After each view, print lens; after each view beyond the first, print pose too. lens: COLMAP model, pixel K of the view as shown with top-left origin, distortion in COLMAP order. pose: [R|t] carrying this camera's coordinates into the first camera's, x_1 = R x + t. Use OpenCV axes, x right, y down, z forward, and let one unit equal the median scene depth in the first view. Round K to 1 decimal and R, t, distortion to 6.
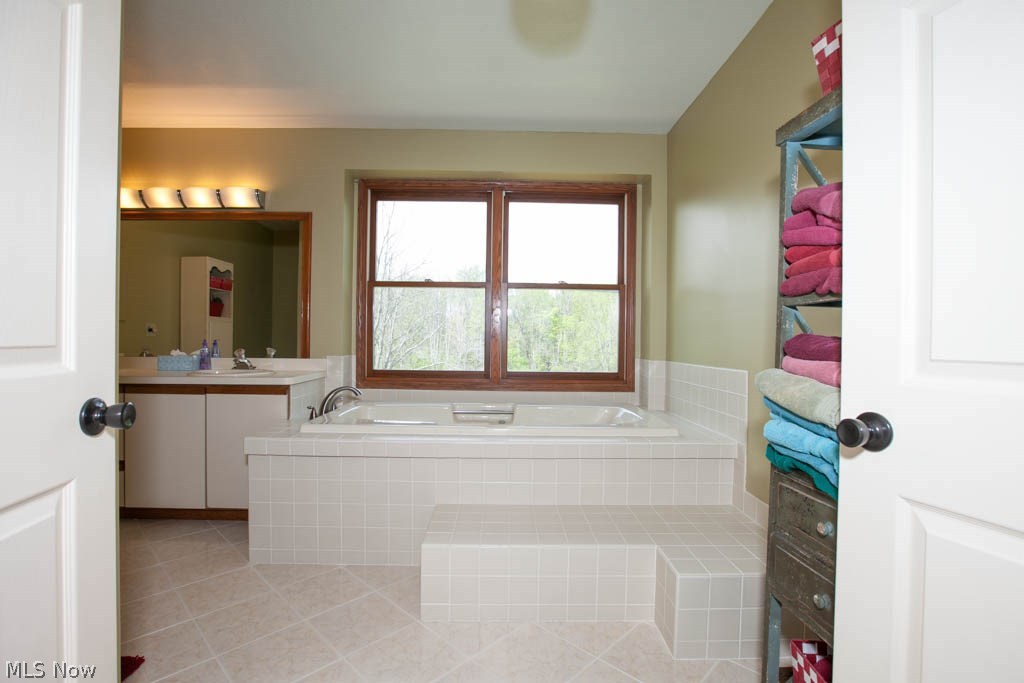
lens RADIAL K [[488.1, 0, 512.6], [0, 488.1, 339.5], [0, 0, 1]] dist [-0.029320, 0.000236]
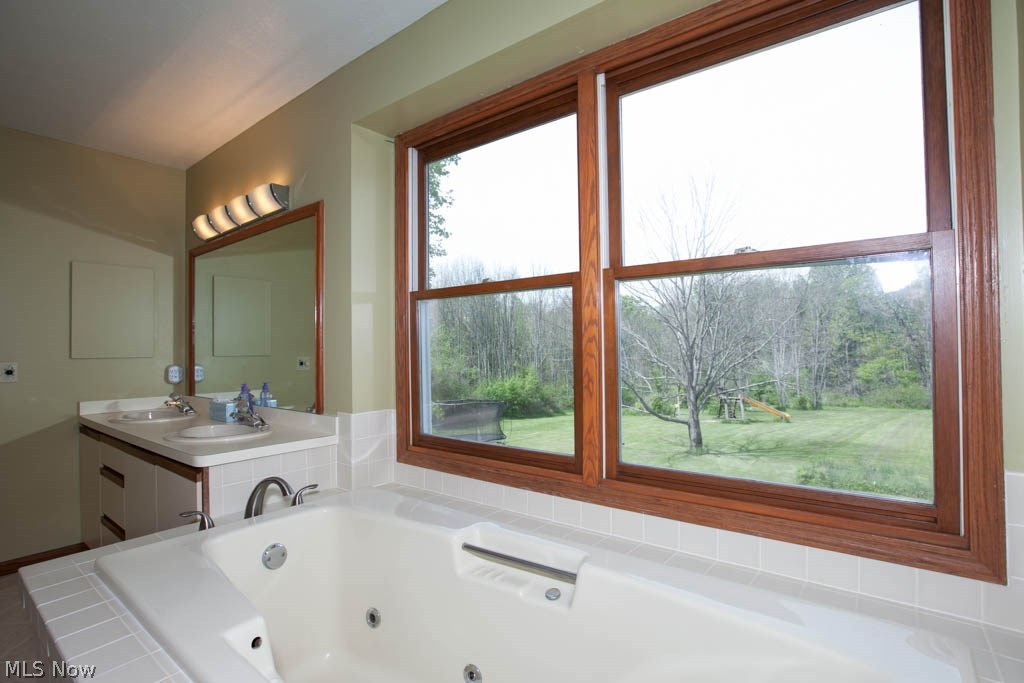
lens RADIAL K [[488.1, 0, 512.6], [0, 488.1, 339.5], [0, 0, 1]] dist [-0.029320, 0.000236]
pose [[0.774310, -0.033316, -0.631928, 0.207841], [0.018859, 0.999384, -0.029580, -0.038659], [0.632525, 0.010987, 0.774462, 0.599961]]
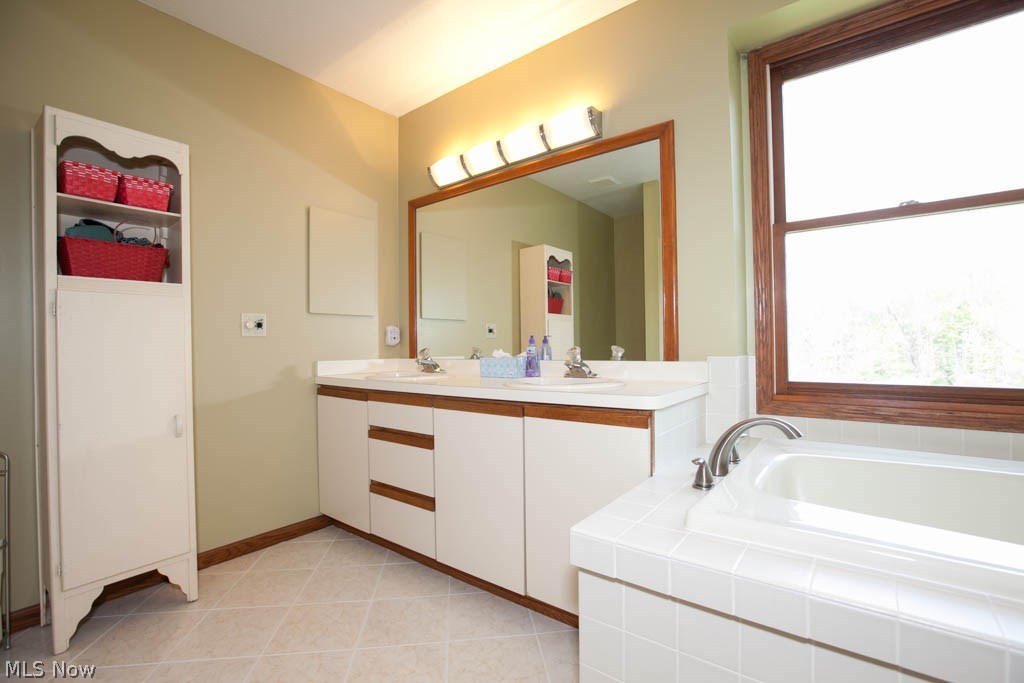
lens RADIAL K [[460.0, 0, 507.3], [0, 460.0, 341.3], [0, 0, 1]] dist [-0.028017, -0.000051]
pose [[0.770511, -0.028755, -0.636778, -0.204660], [0.021028, 0.999585, -0.019694, 0.019886], [0.637080, 0.001784, 0.770796, 0.400568]]
